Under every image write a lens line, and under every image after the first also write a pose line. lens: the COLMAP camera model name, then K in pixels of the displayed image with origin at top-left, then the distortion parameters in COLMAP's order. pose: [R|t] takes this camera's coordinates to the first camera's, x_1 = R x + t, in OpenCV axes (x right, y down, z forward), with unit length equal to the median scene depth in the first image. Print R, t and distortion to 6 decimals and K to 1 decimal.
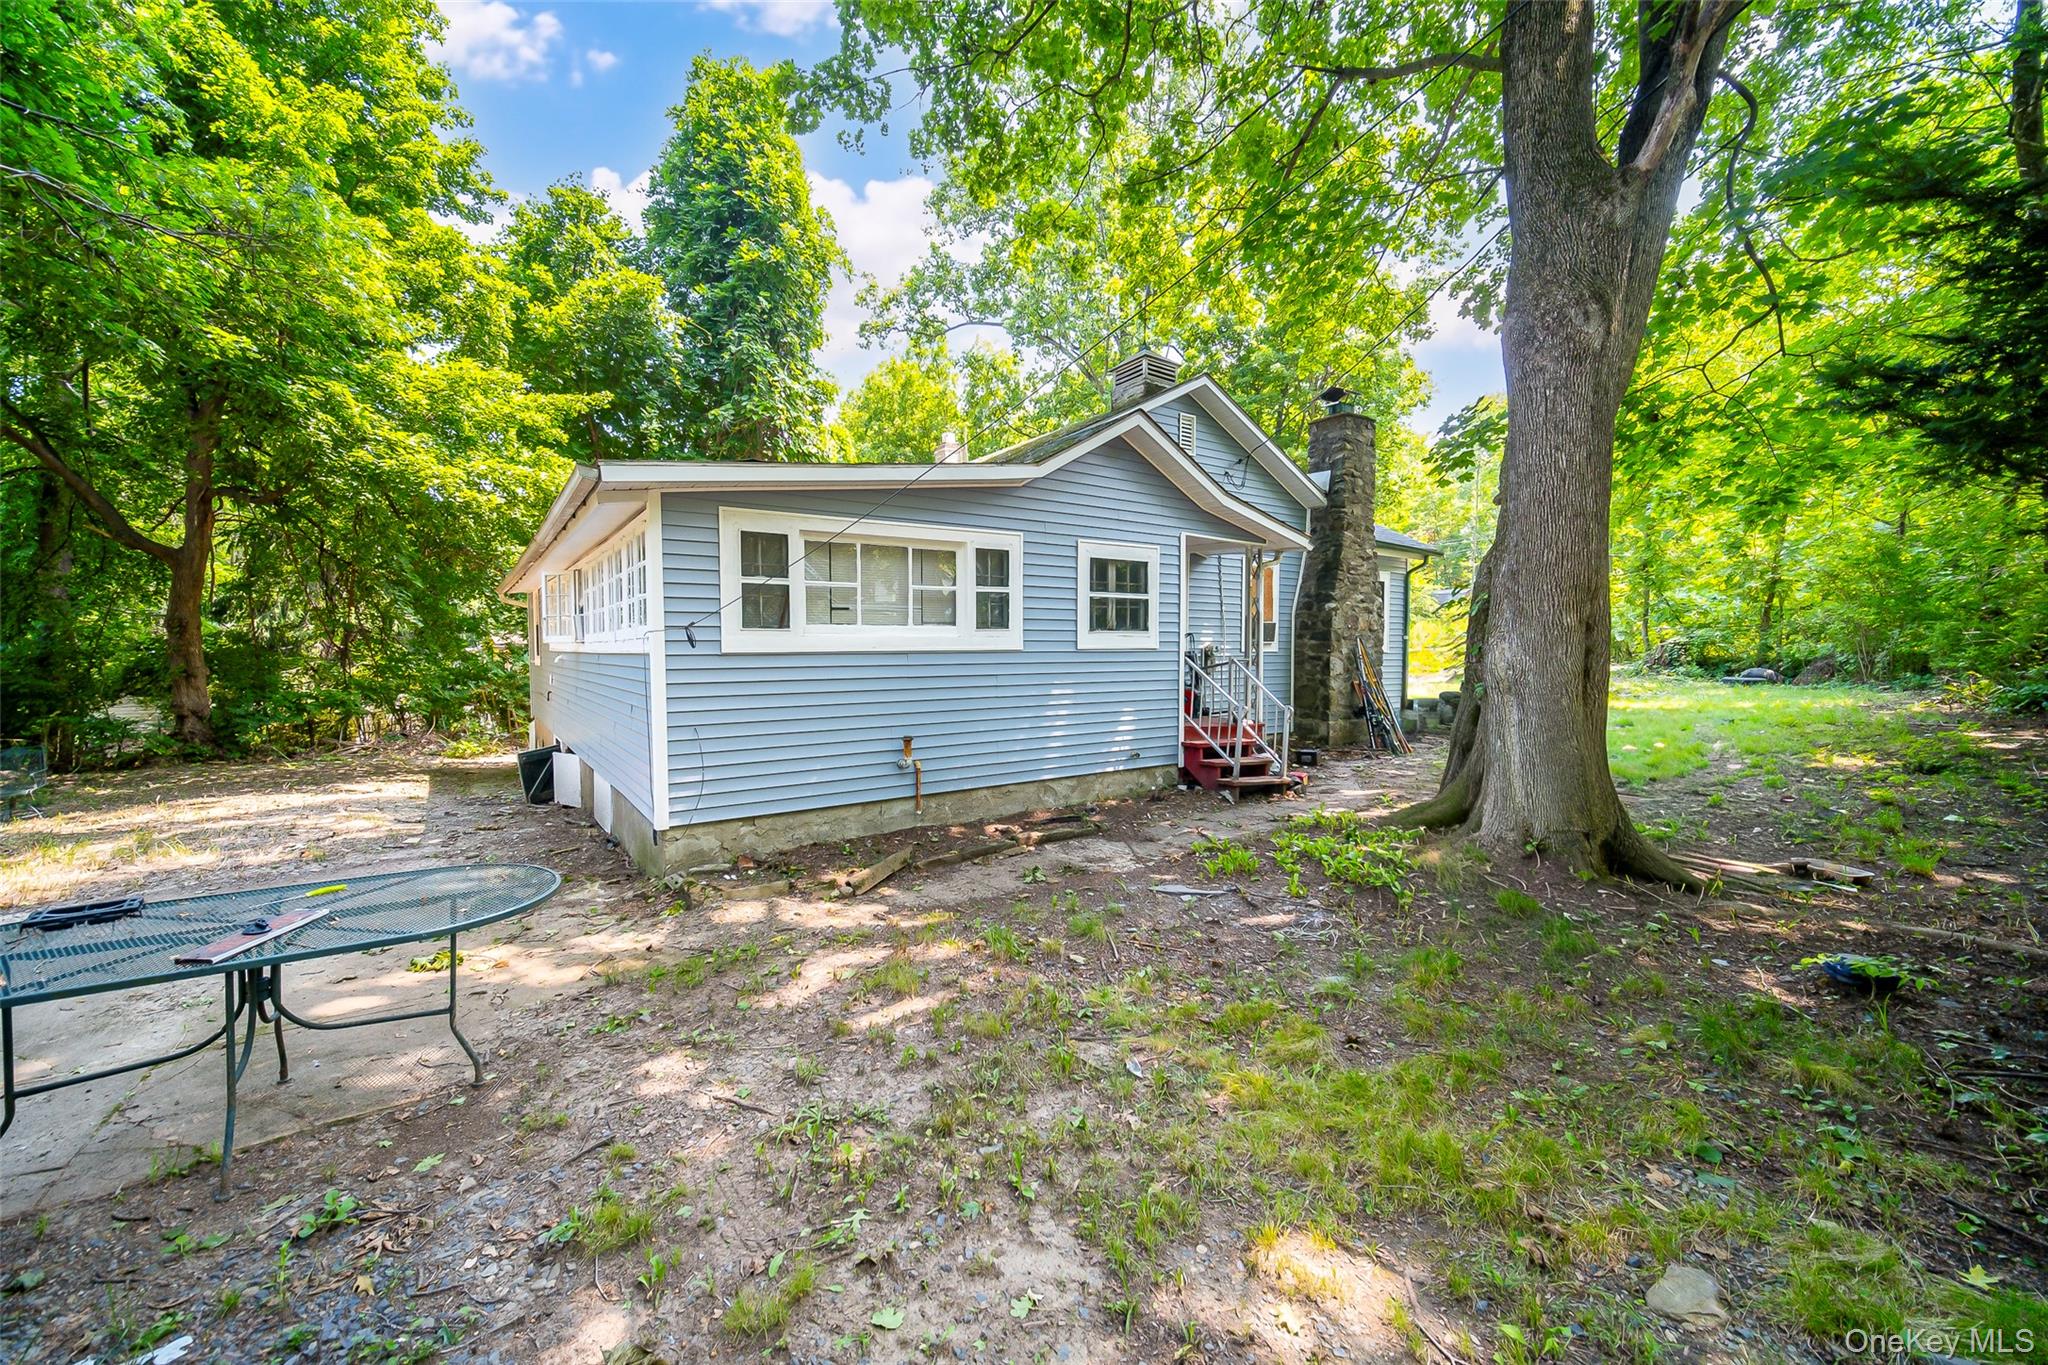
lens RADIAL K [[804.2, 0, 1016.1], [0, 804.2, 676.6], [0, 0, 1]] dist [-0.000532, 0.000046]
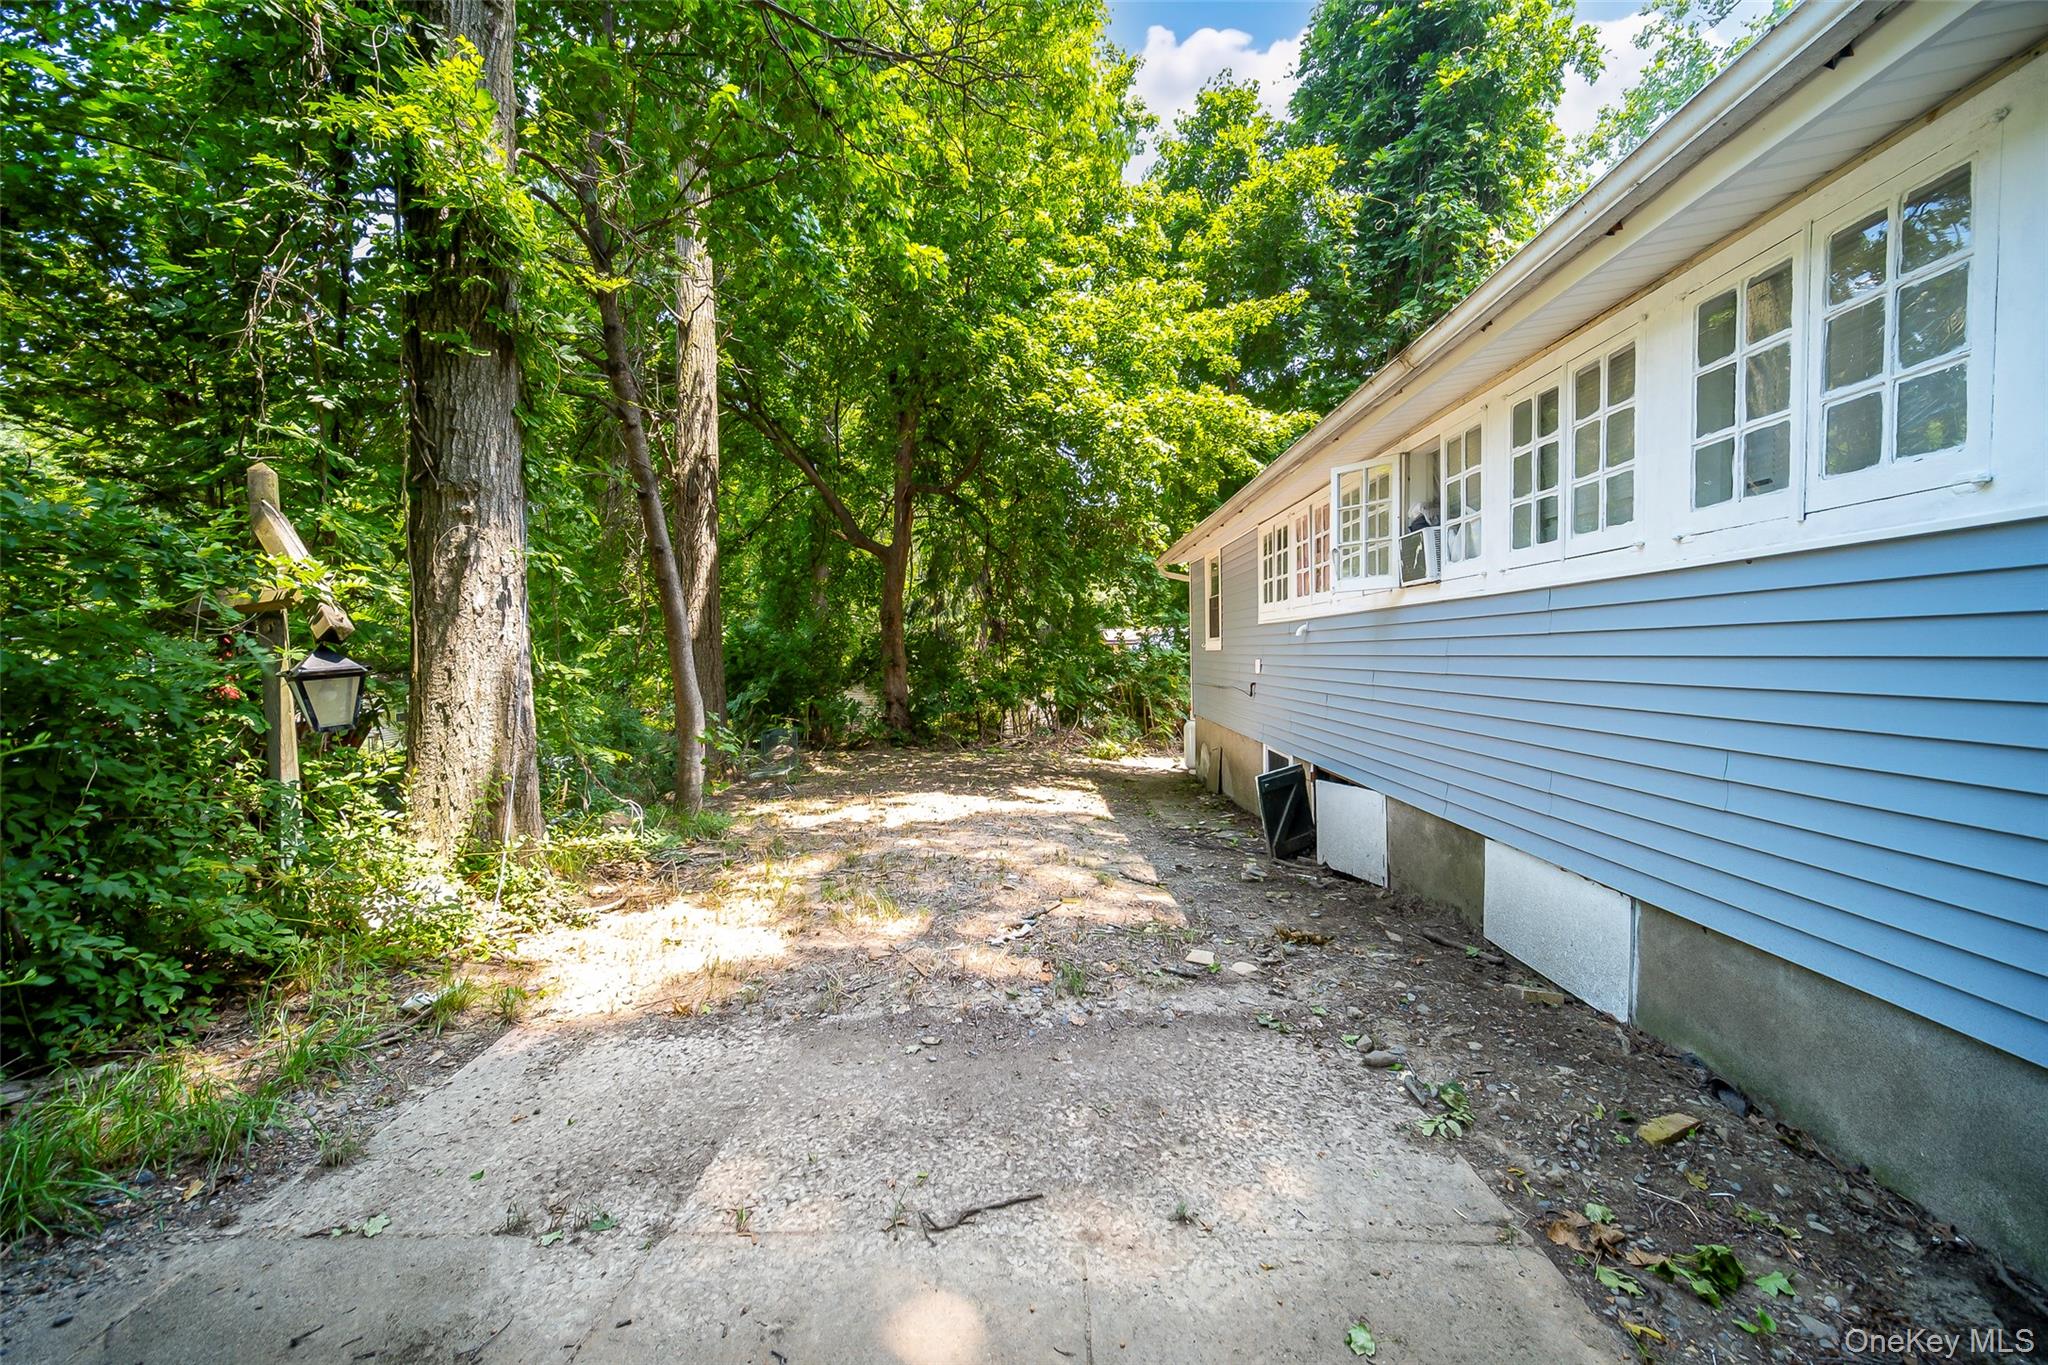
lens RADIAL K [[784.3, 0, 1019.1], [0, 784.3, 677.2], [0, 0, 1]] dist [0.000230, -0.000025]
pose [[0.800834, 0.008204, -0.598830, -0.344920], [-0.008087, 0.999963, 0.002885, 0.012238], [0.598831, 0.002533, 0.800871, 0.337925]]
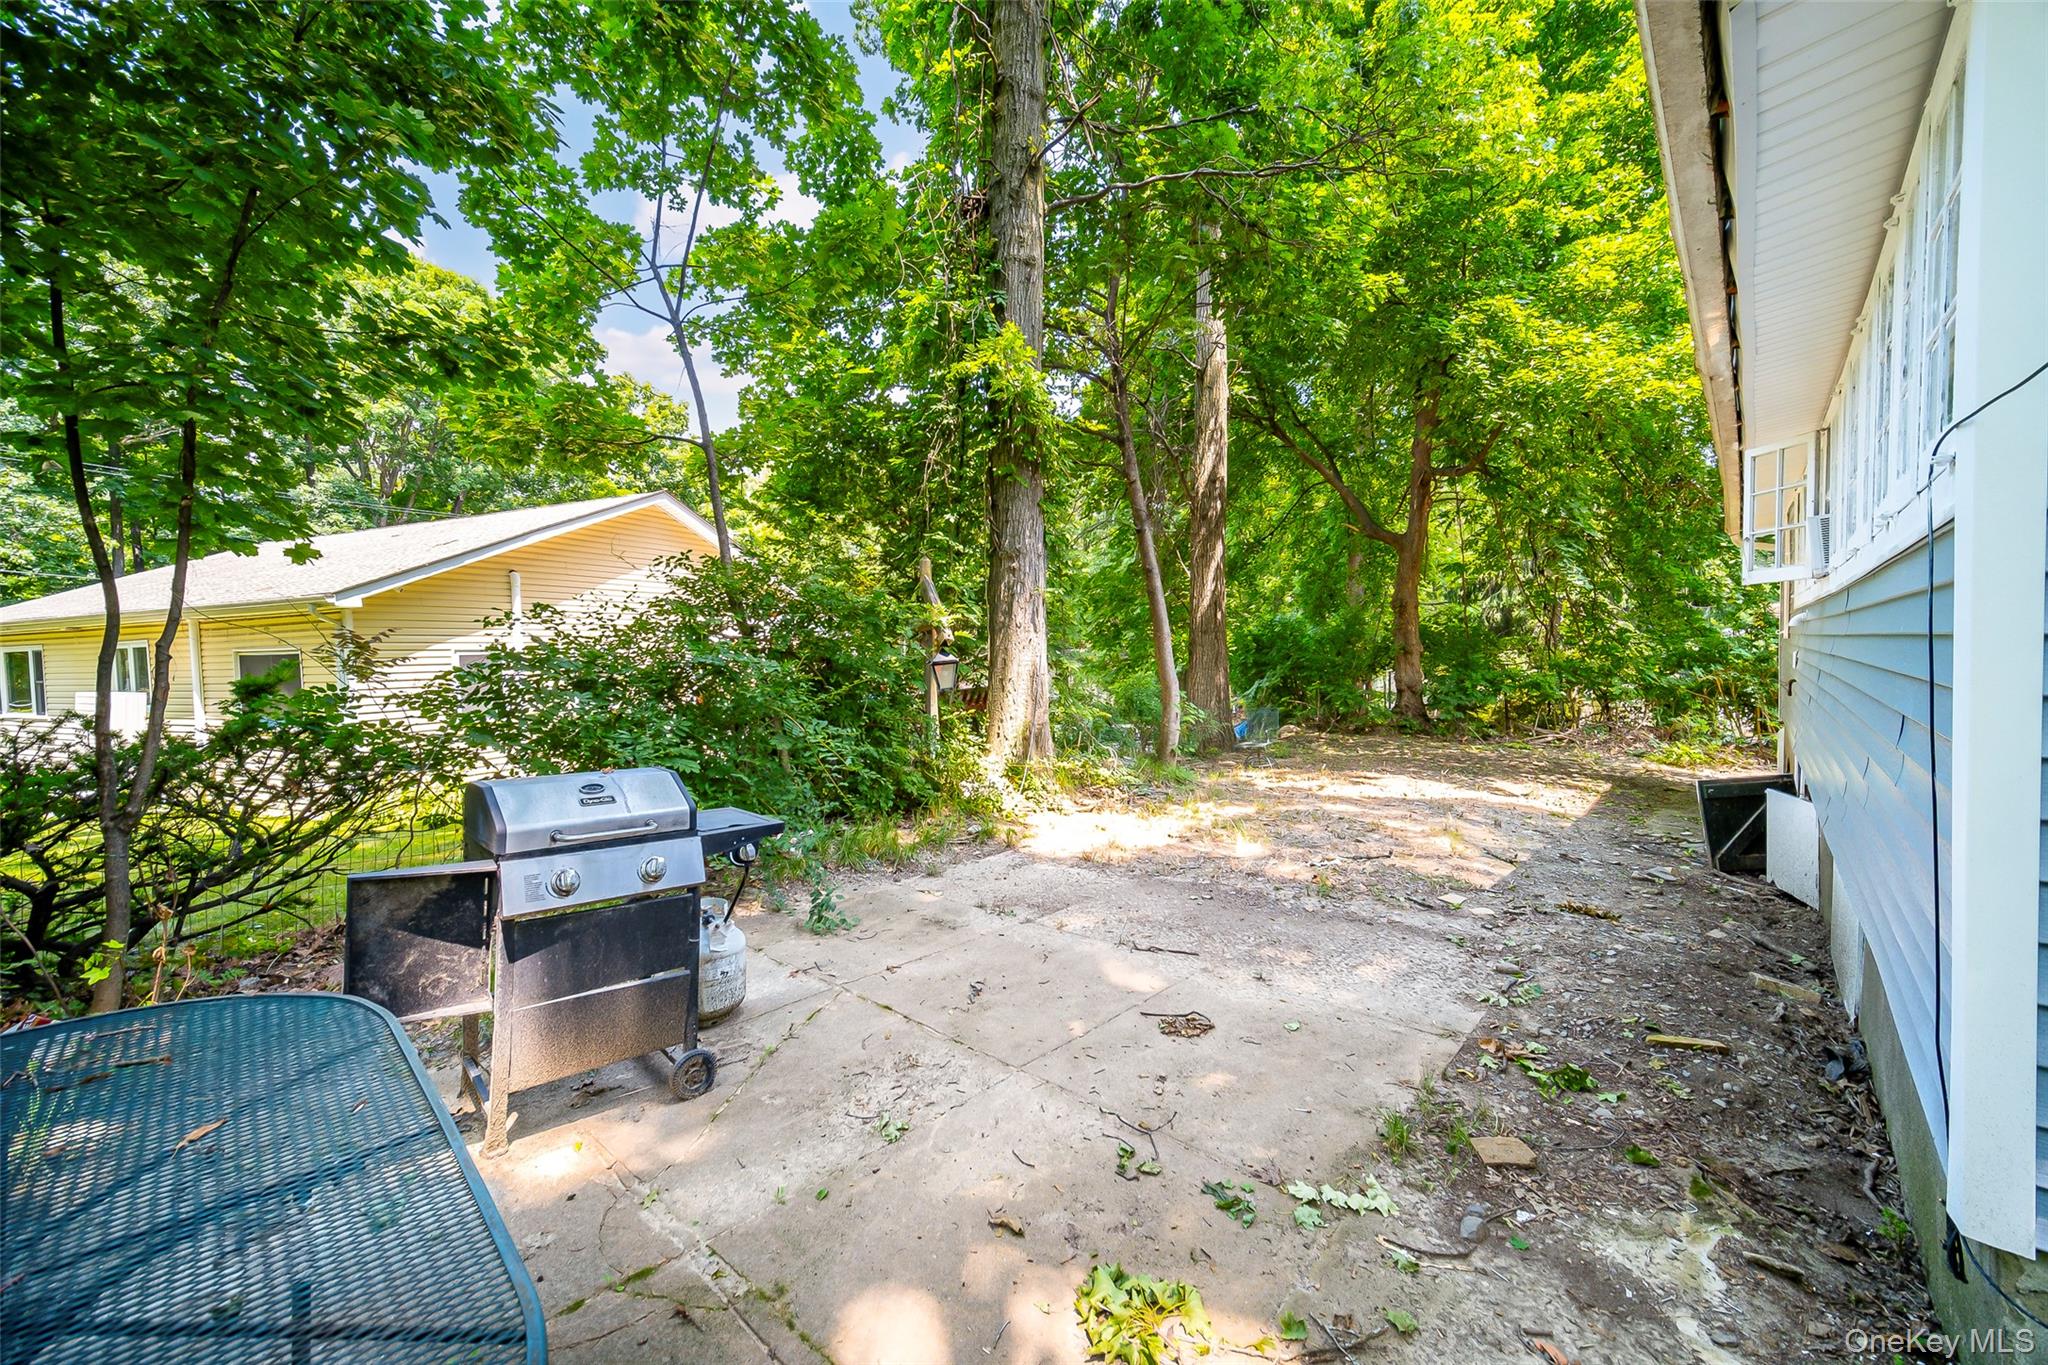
lens RADIAL K [[804.2, 0, 1016.1], [0, 804.2, 676.6], [0, 0, 1]] dist [-0.000532, 0.000046]
pose [[0.219604, 0.029646, -0.975138, -0.138085], [-0.012101, 0.999544, 0.027663, 0.007689], [0.975514, 0.005725, 0.219863, 0.337562]]
